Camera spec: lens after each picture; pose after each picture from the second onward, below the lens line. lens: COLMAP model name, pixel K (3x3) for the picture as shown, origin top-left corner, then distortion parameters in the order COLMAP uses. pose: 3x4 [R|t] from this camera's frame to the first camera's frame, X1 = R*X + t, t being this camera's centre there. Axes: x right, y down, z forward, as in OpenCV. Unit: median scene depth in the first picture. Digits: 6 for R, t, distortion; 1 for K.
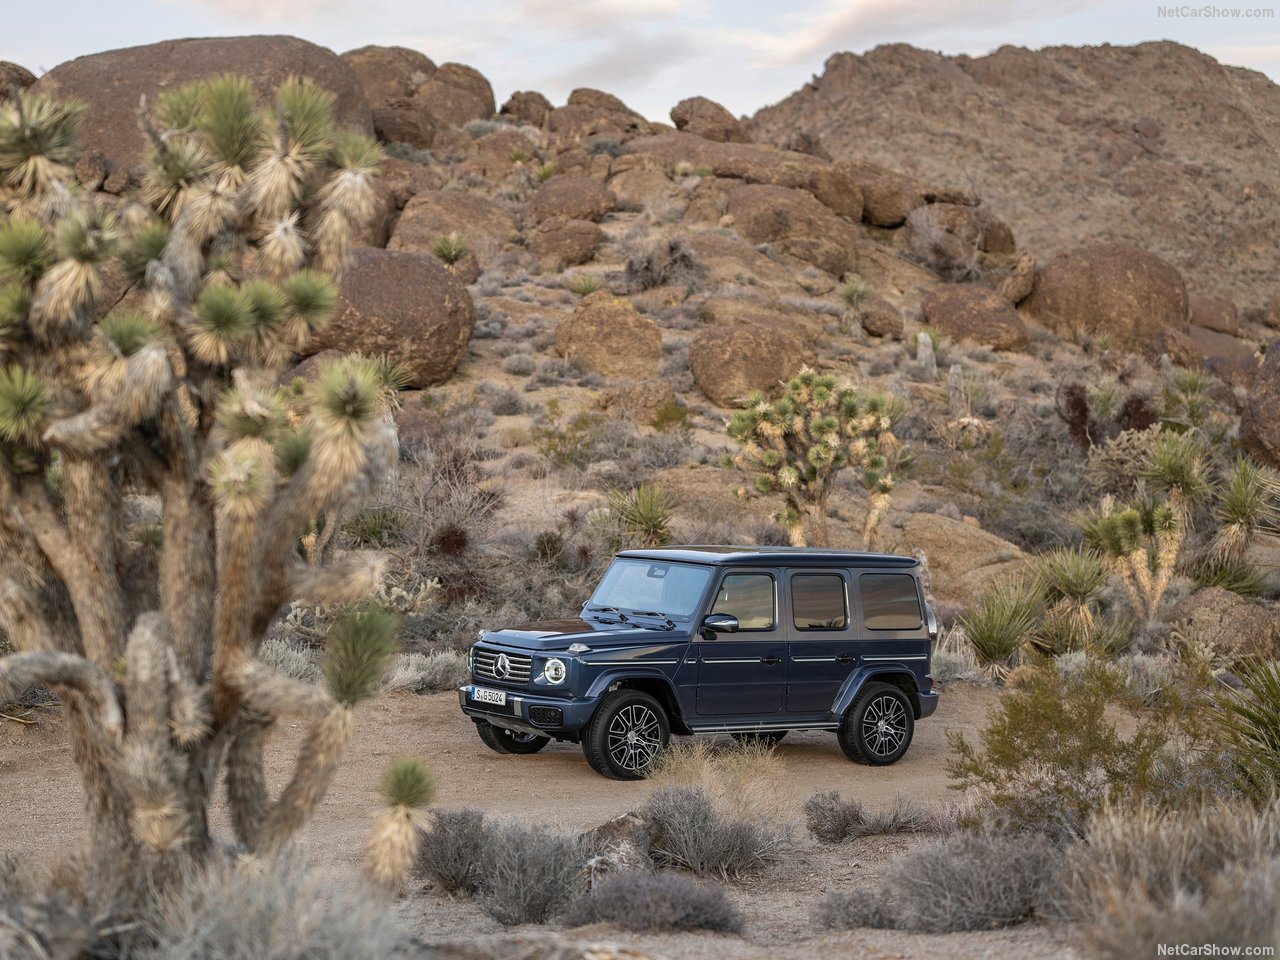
lens RADIAL K [[2003.1, 0, 501.4], [0, 2003.1, 482.3], [0, 0, 1]] dist [-0.151691, -0.000174]
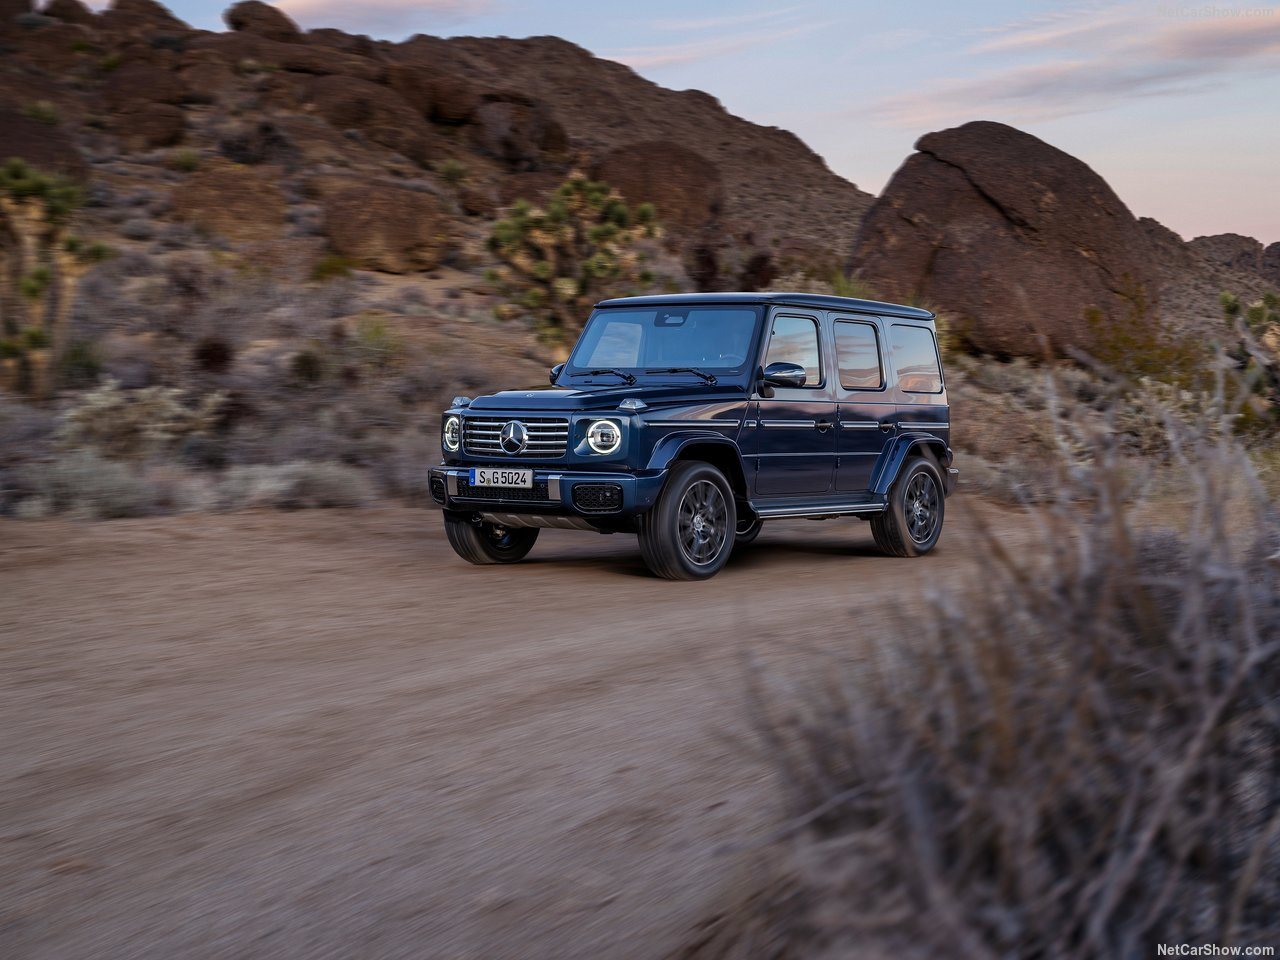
lens RADIAL K [[1713.3, 0, 640.0], [0, 1713.3, 480.0], [0, 0, 1]] dist [0.011089, 0.004612]
pose [[0.936269, -0.039254, 0.349083, -0.106305], [0.022704, 0.998421, 0.051379, 0.046057], [-0.350549, -0.040179, 0.935682, 0.239633]]
